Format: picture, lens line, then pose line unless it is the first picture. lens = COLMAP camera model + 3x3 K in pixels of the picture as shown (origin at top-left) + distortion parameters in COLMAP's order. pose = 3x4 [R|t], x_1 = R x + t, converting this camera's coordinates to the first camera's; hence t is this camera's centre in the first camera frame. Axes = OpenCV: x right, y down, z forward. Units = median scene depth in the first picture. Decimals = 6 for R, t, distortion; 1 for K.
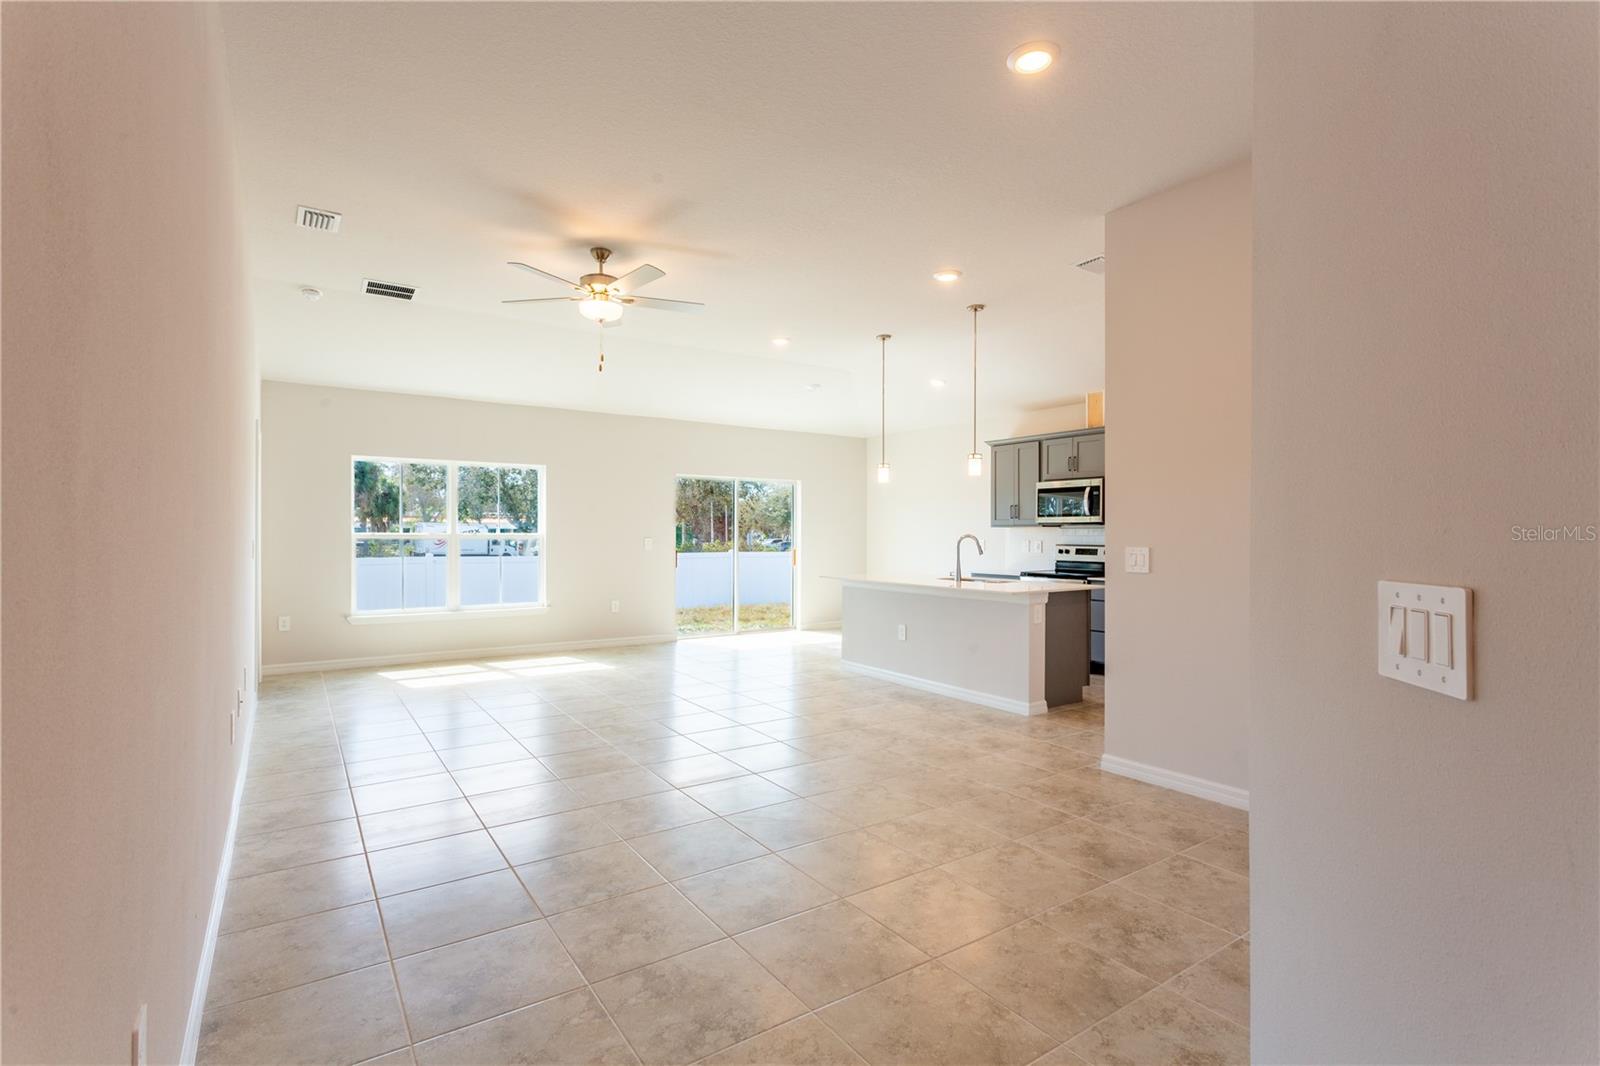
lens RADIAL K [[749.1, 0, 800.0], [0, 749.1, 533.0], [0, 0, 1]] dist [0.000728, 0.000221]
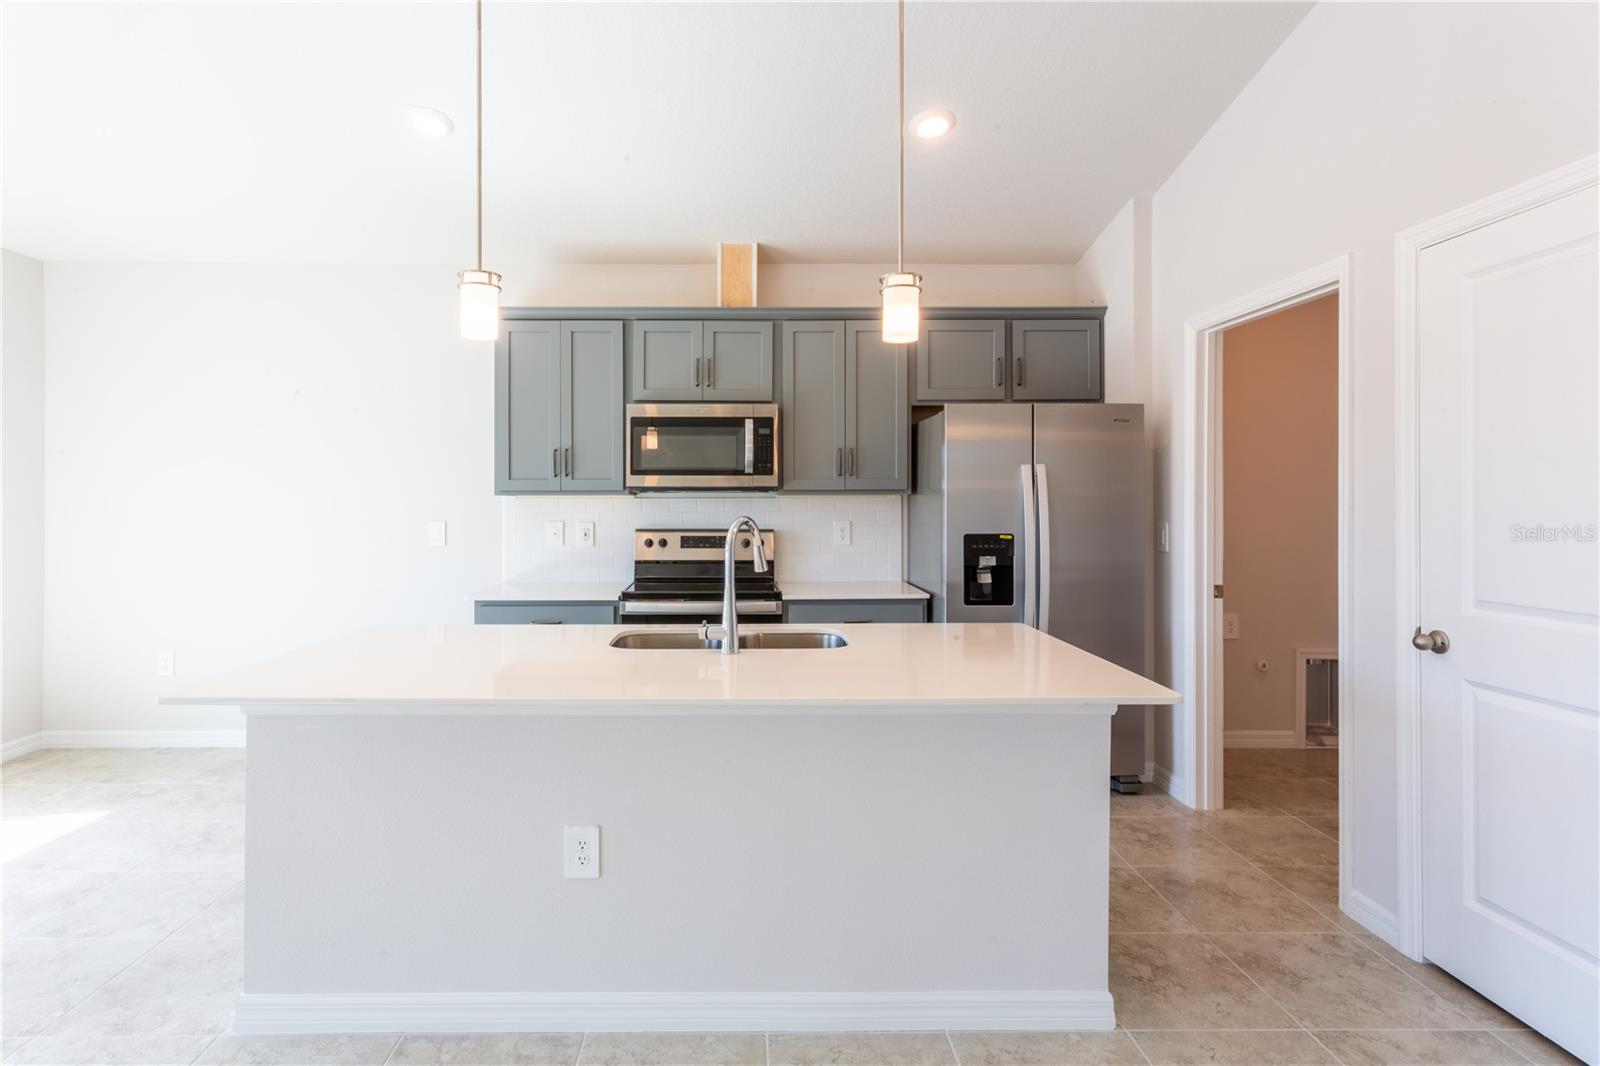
lens RADIAL K [[794.8, 0, 744.2], [0, 794.8, 501.9], [0, 0, 1]] dist [0.003297, 0.000805]
pose [[0.551780, 0.004176, 0.833979, -0.074989], [0.000565, 0.999985, -0.005381, -0.000761], [-0.833990, 0.003441, 0.551769, 0.675162]]
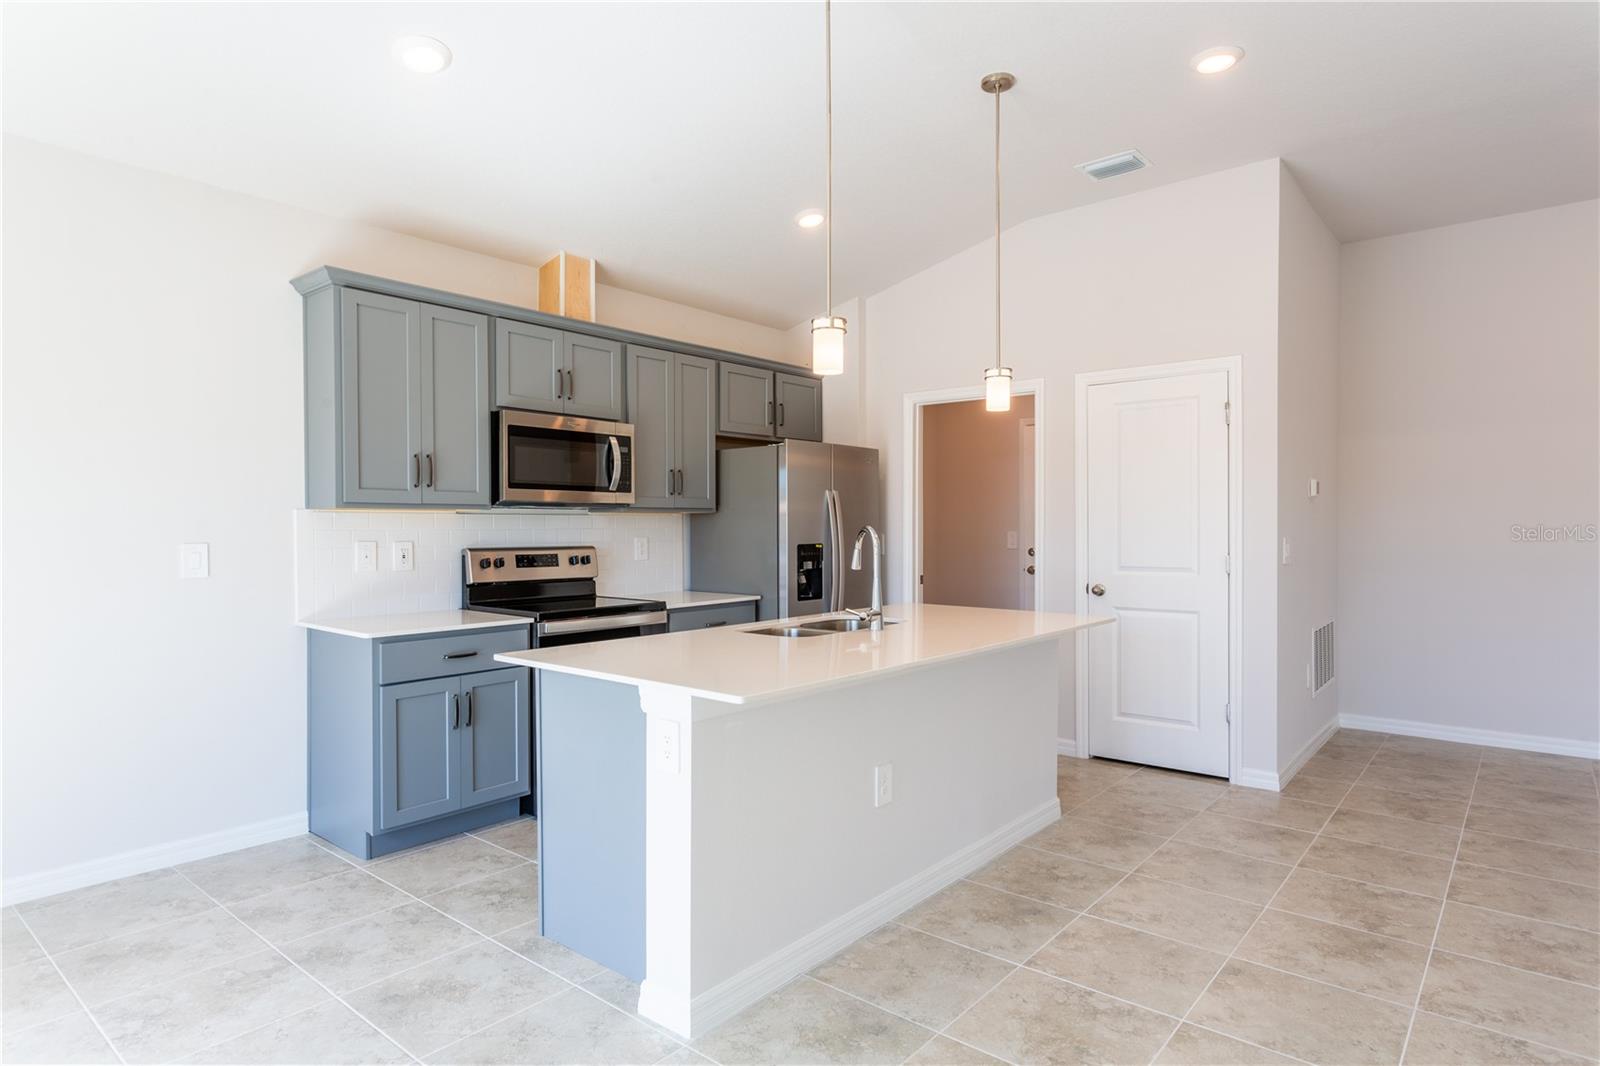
lens RADIAL K [[876.6, 0, 800.0], [0, 876.6, 533.0], [0, 0, 1]] dist [-0.001837, 0.000232]
pose [[-0.269310, -0.007102, 0.963027, -0.238990], [0.003021, 0.999962, 0.008219, 0.001848], [-0.963049, 0.005123, -0.269278, 1.005140]]
